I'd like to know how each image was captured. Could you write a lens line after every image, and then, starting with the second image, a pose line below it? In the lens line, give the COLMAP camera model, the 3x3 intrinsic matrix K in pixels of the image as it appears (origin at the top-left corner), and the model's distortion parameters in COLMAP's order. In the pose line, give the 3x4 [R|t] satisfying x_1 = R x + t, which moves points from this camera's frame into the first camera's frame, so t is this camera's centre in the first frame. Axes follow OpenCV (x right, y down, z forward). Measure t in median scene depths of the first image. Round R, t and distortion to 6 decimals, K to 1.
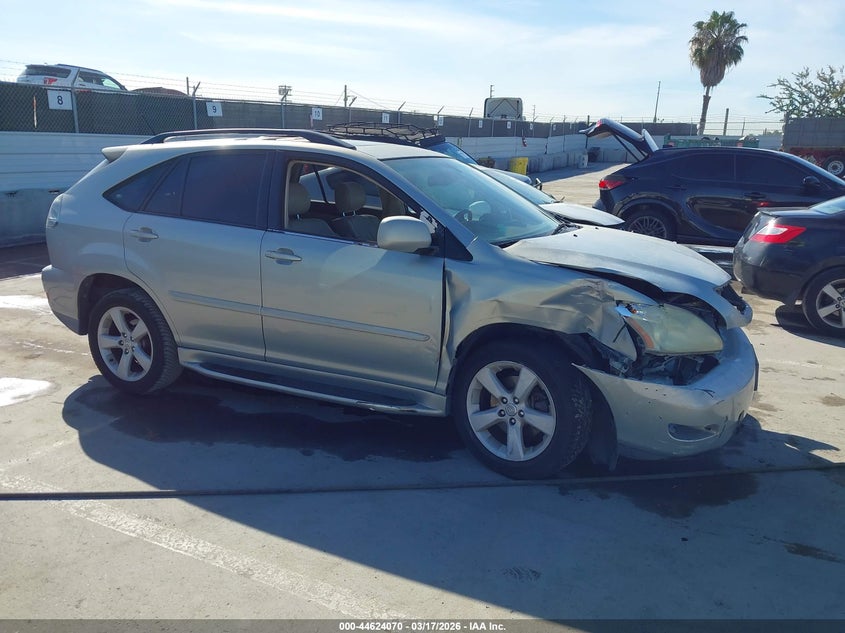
lens RADIAL K [[646.4, 0, 422.5], [0, 646.4, 316.5], [0, 0, 1]] dist [0.003725, -0.001271]
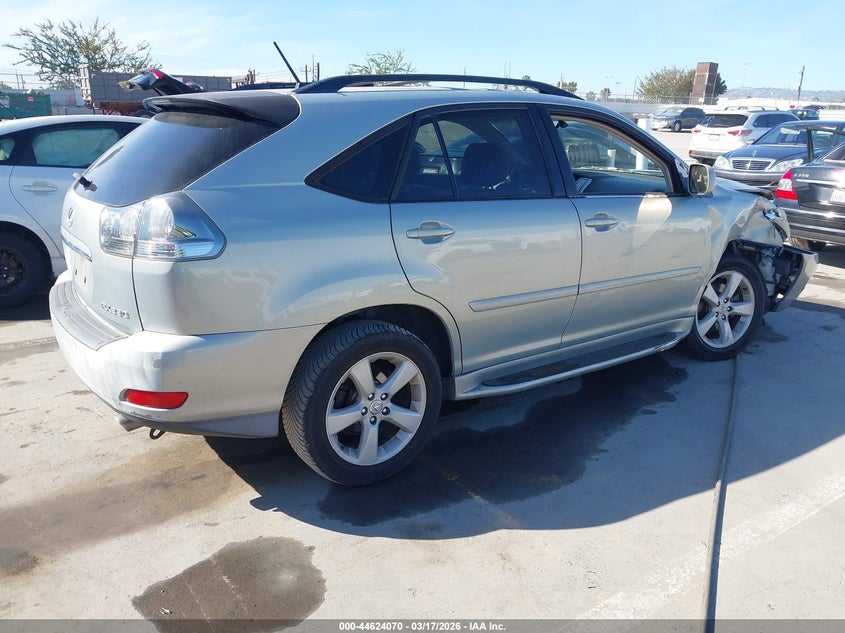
lens RADIAL K [[646.4, 0, 422.5], [0, 646.4, 316.5], [0, 0, 1]] dist [0.003725, -0.001271]
pose [[0.510128, -0.263622, 0.818702, -1.014241], [0.210519, 0.961187, 0.178329, -0.164021], [-0.833937, 0.081382, 0.545826, 0.652787]]
